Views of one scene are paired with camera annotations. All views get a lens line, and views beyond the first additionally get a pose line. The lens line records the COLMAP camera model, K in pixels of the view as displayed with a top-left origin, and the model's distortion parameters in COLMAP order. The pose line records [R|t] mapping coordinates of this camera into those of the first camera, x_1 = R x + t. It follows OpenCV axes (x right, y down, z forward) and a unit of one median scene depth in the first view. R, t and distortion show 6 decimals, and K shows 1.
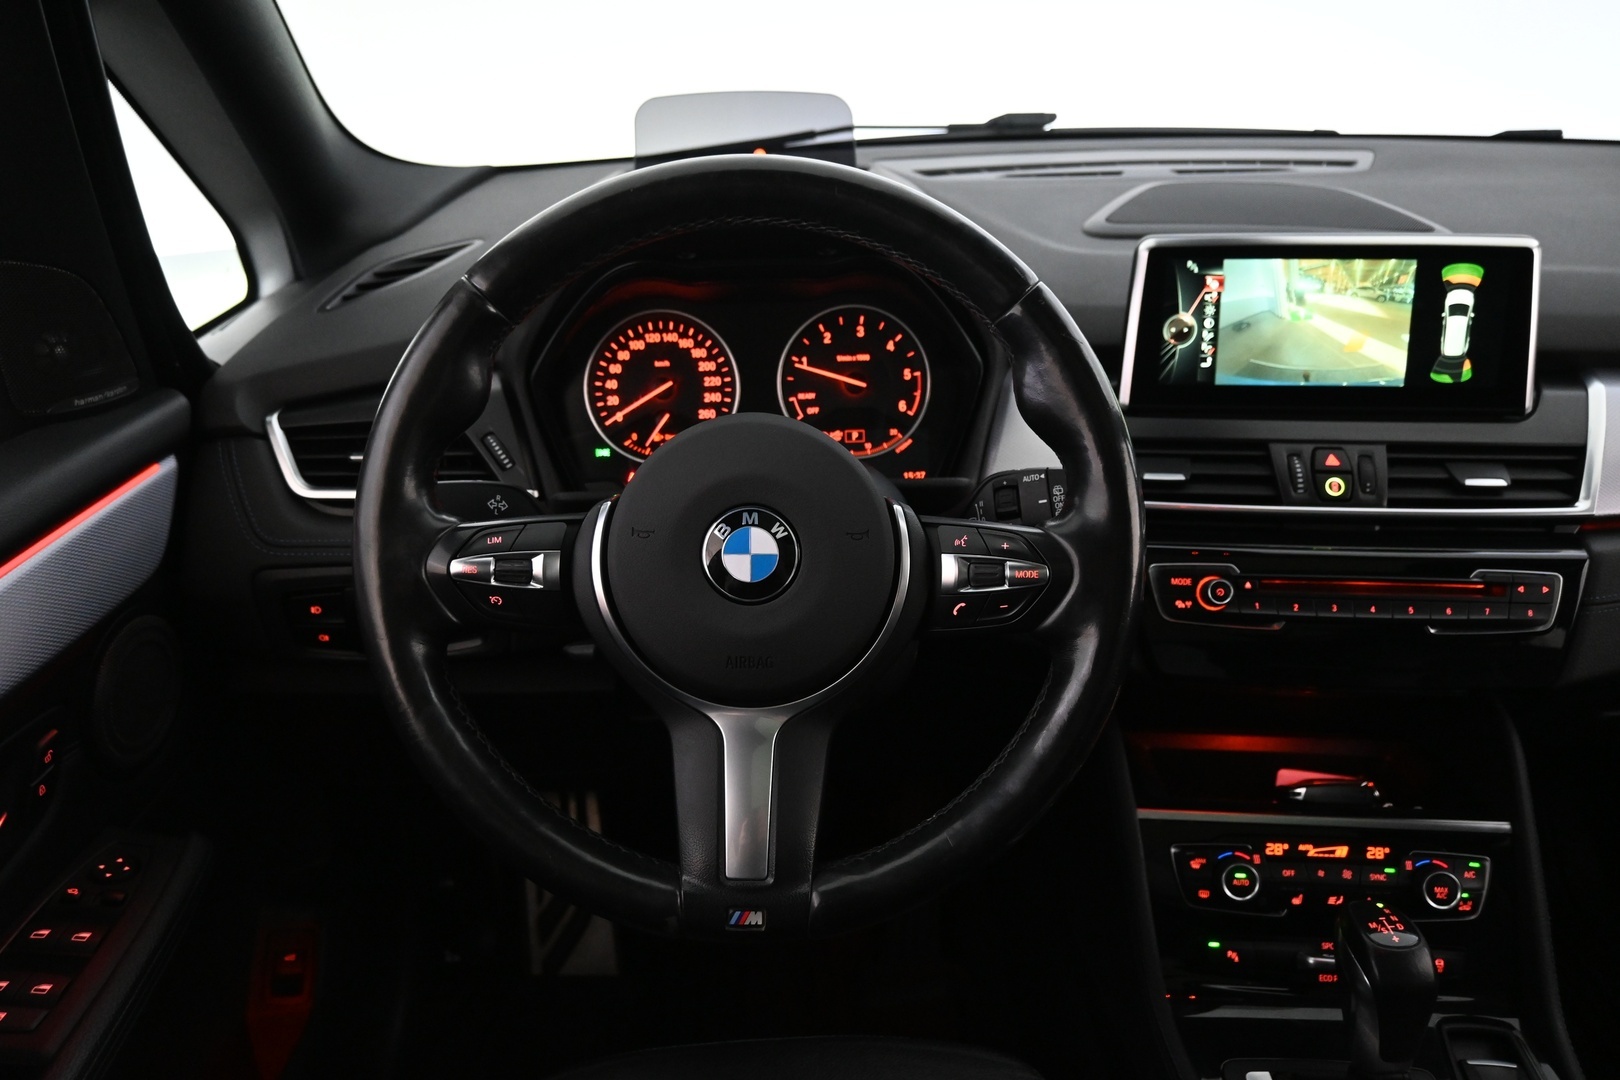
lens RADIAL K [[1200.7, 0, 810.0], [0, 1200.7, 540.0], [0, 0, 1]] dist [-0.007312, 0.000554]
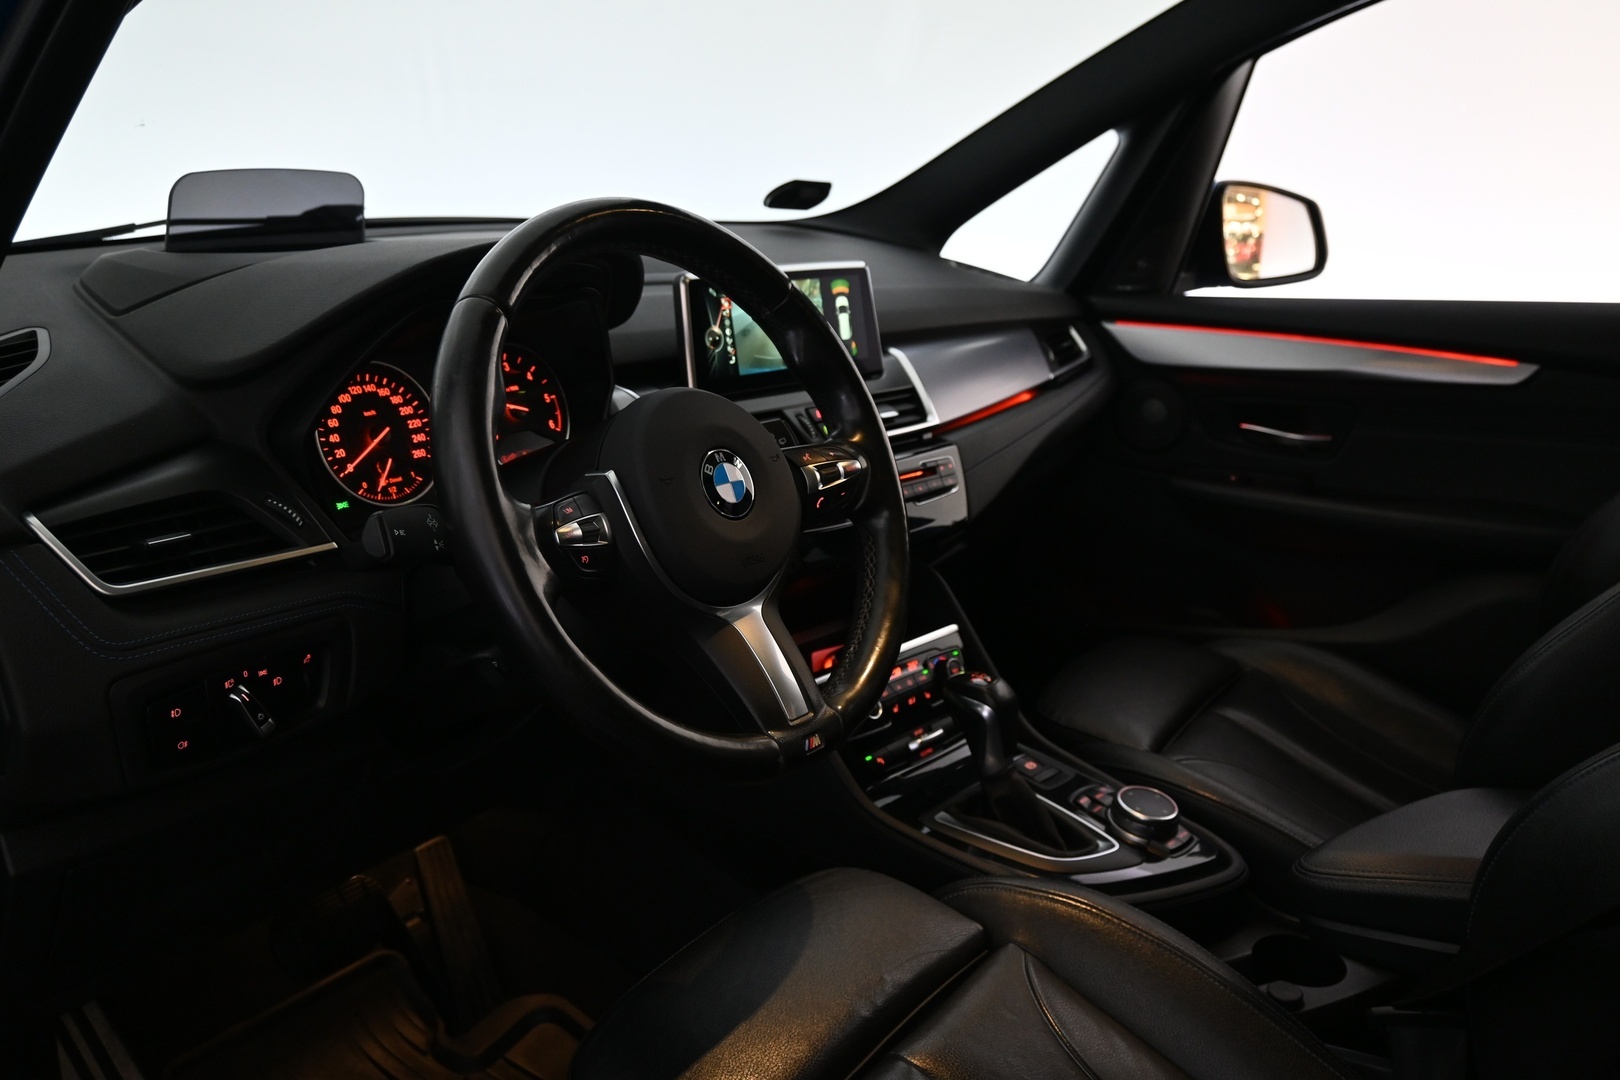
lens RADIAL K [[1328.1, 0, 810.0], [0, 1328.1, 540.0], [0, 0, 1]] dist [0.001132, -0.003629]
pose [[0.619821, -0.193884, 0.760415, -0.823017], [0.289990, 0.956999, 0.007635, 0.063567], [-0.729197, 0.215780, 0.649393, -0.004328]]
